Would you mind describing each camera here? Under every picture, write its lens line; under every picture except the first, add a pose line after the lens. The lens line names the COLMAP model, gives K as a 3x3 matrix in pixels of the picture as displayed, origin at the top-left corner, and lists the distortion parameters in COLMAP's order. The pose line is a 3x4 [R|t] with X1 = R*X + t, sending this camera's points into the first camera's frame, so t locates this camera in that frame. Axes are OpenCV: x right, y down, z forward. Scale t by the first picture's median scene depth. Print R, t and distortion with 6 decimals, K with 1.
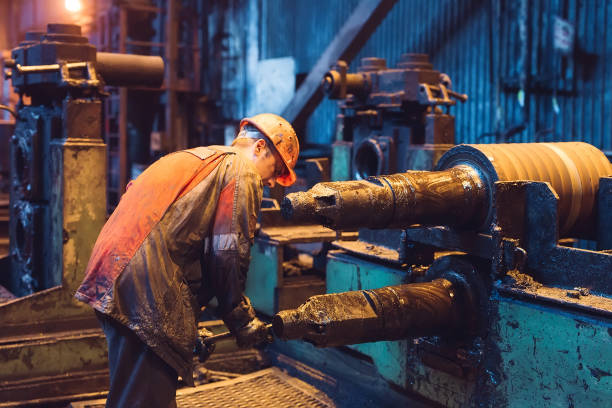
lens RADIAL K [[958.7, 0, 305.8], [0, 958.7, 199.2], [0, 0, 1]] dist [-0.026274, 0.000000]
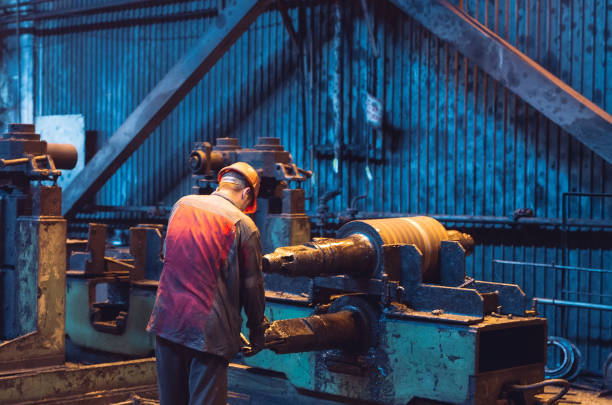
lens RADIAL K [[1274.2, 0, 306.3], [0, 1274.2, 202.5], [0, 0, 1]] dist [-0.193111, 0.000000]
pose [[0.966368, -0.008762, 0.257014, -0.338905], [0.021408, 0.998691, -0.046447, 0.004761], [-0.256271, 0.050387, 0.965291, -0.724764]]
